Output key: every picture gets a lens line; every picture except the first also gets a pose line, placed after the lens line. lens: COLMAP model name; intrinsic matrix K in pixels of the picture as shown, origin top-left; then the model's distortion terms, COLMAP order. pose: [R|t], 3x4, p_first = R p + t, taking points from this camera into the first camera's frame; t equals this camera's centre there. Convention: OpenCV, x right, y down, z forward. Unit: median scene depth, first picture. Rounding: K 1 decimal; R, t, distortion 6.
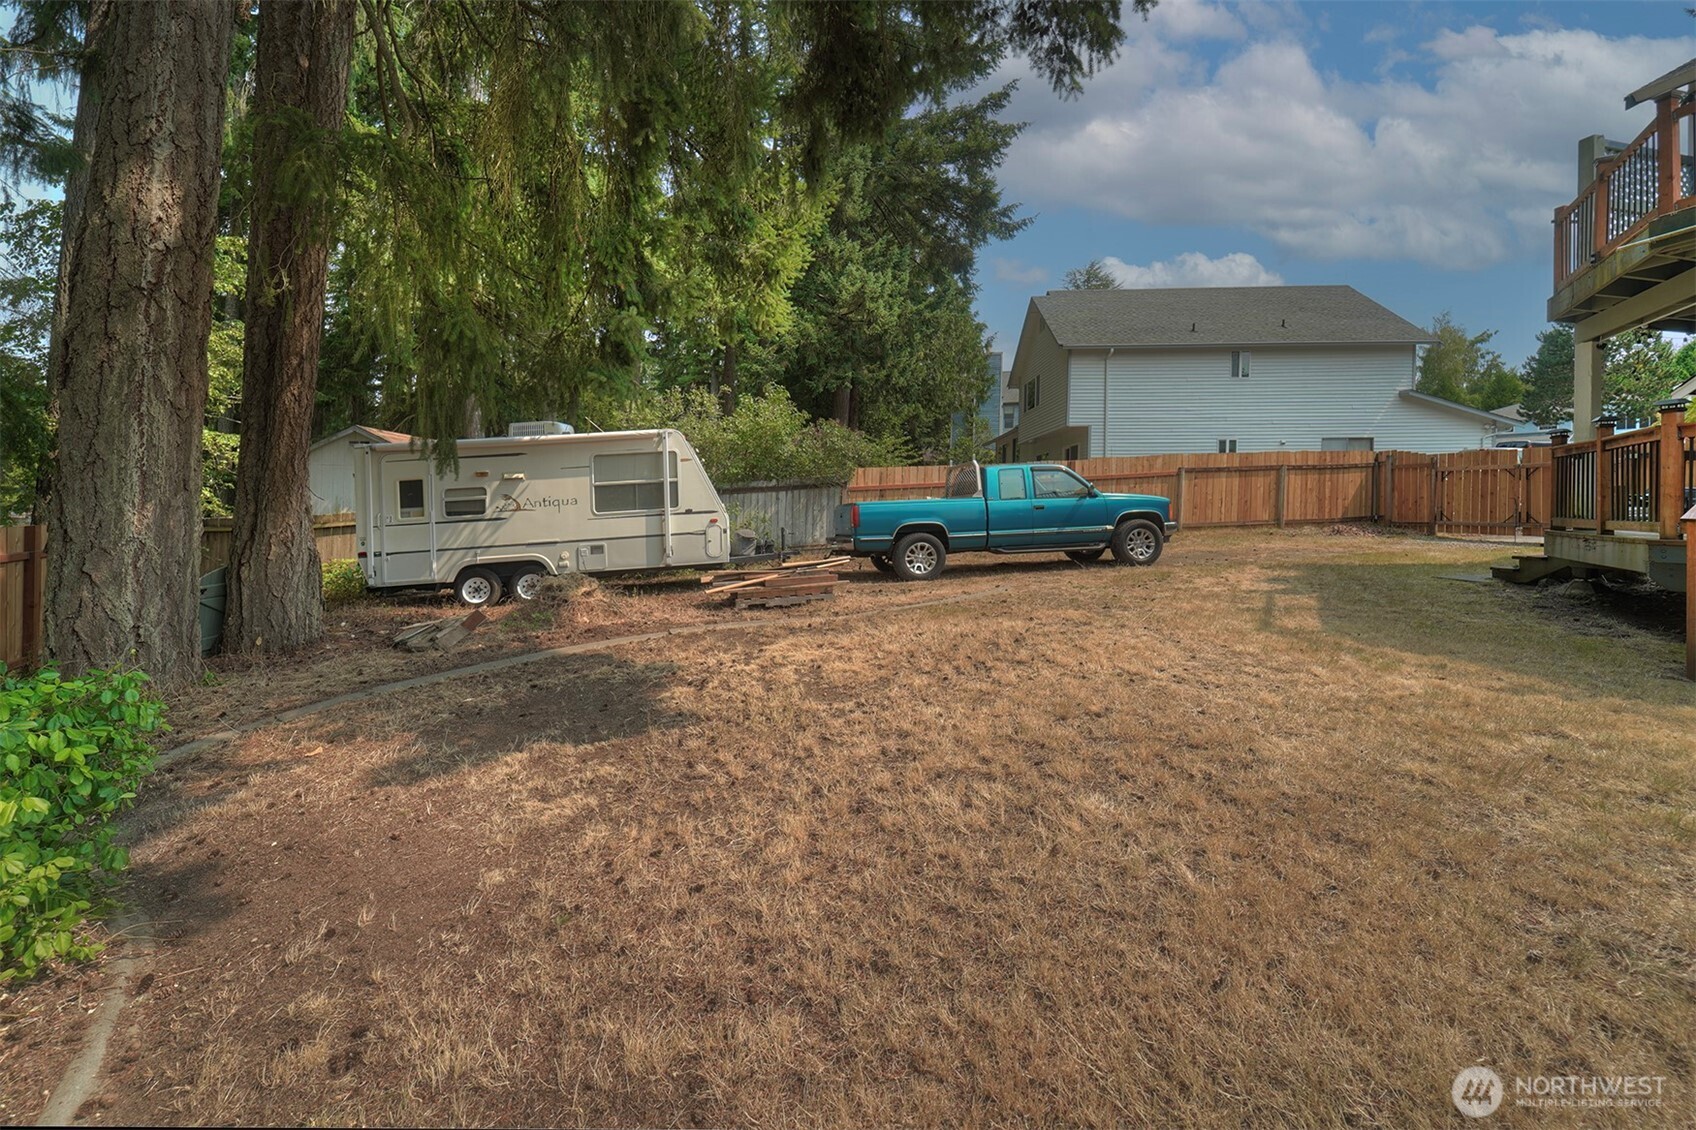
lens RADIAL K [[694.8, 0, 831.6], [0, 694.8, 516.1], [0, 0, 1]] dist [0.001377, -0.000164]
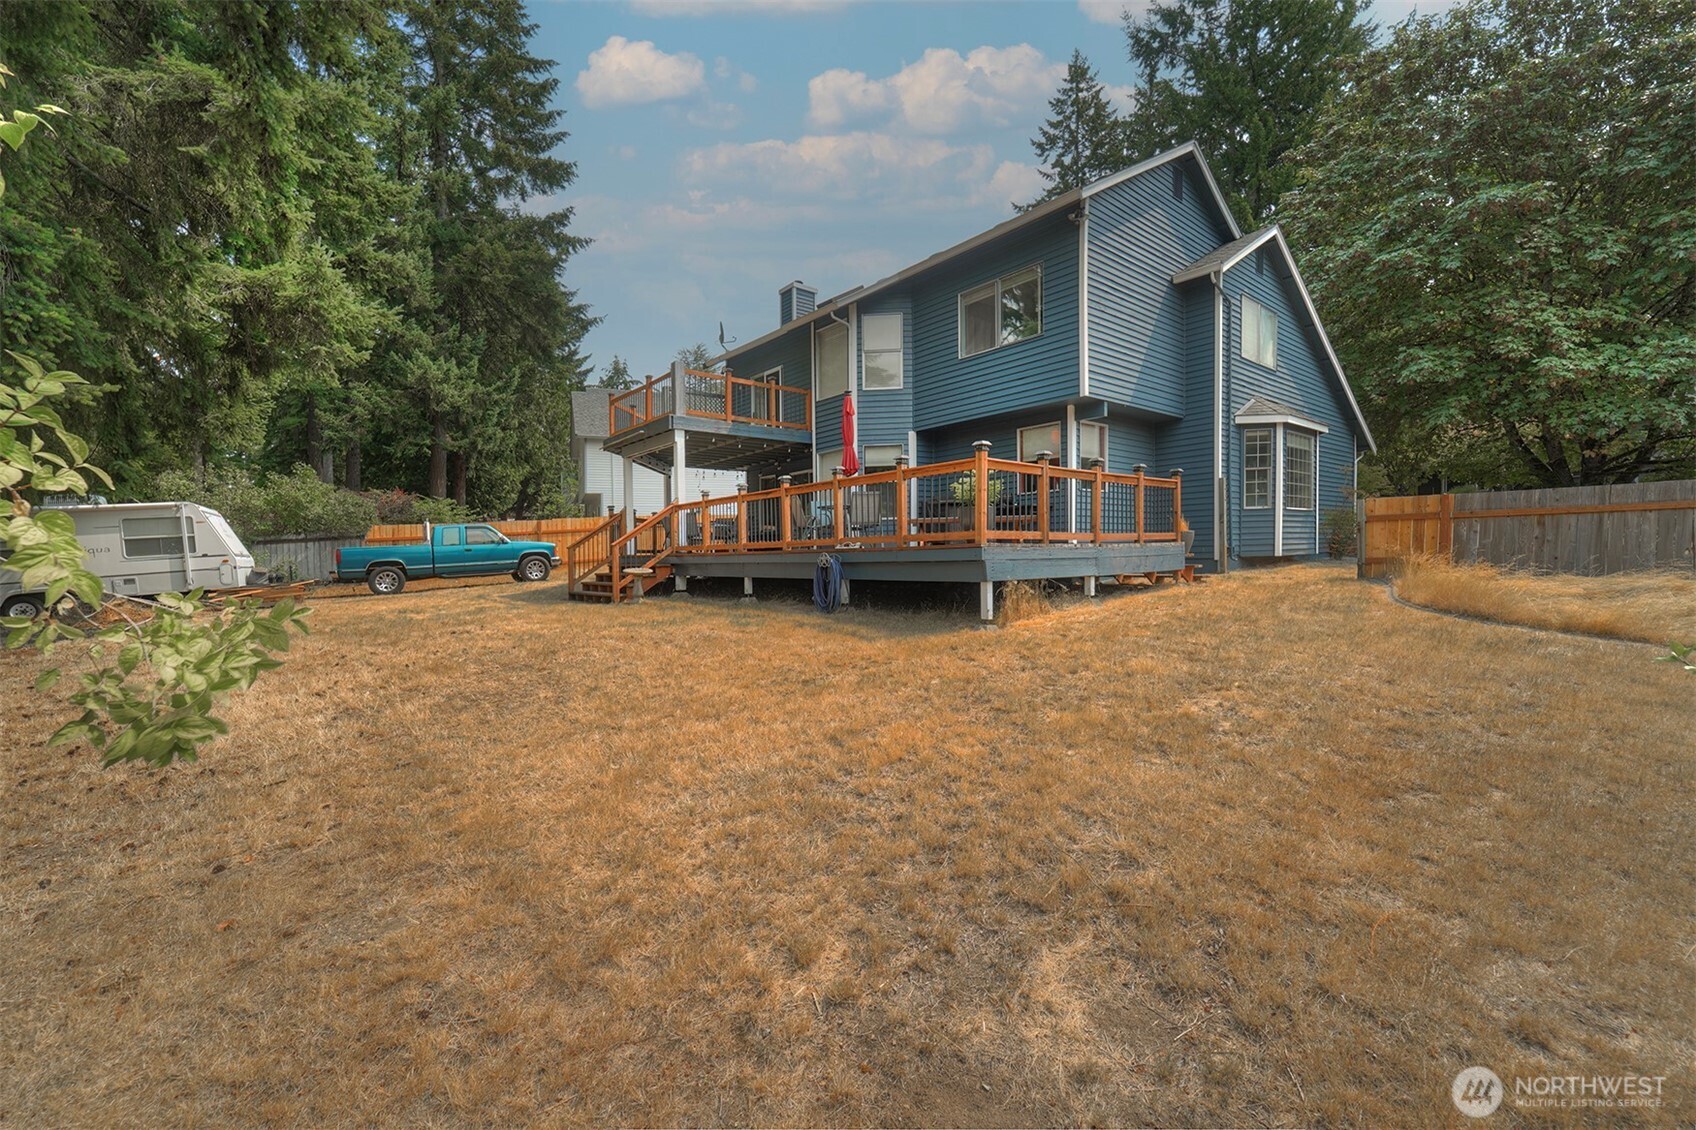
lens RADIAL K [[694.8, 0, 827.0], [0, 694.8, 598.5], [0, 0, 1]] dist [0.001377, -0.000164]
pose [[0.912082, -0.045301, 0.407497, 1.173639], [0.026899, 0.998348, 0.050780, 0.132475], [-0.409124, -0.035354, 0.911794, -2.744830]]
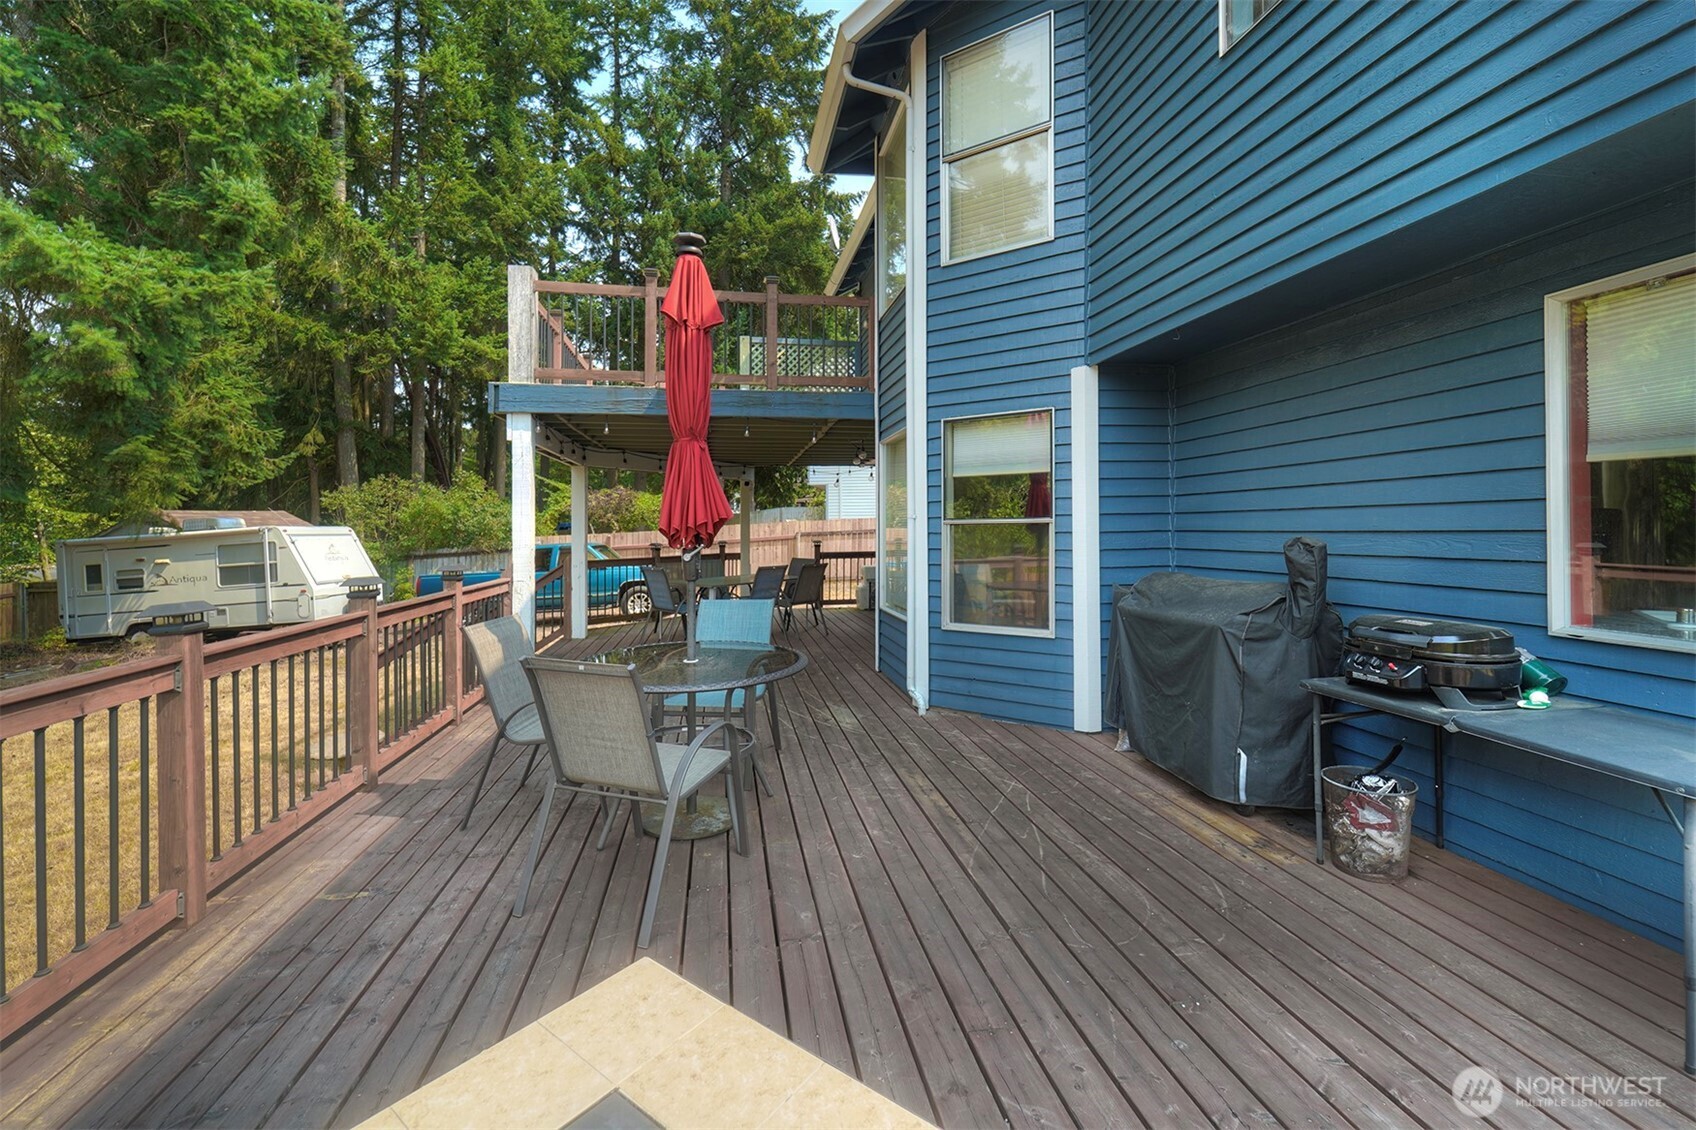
lens RADIAL K [[694.8, 0, 826.3], [0, 694.8, 531.2], [0, 0, 1]] dist [0.001377, -0.000164]
pose [[0.995478, -0.008485, -0.094608, 2.767235], [0.007791, 0.999940, -0.007707, -0.259620], [0.094668, 0.006935, 0.995485, -0.789140]]
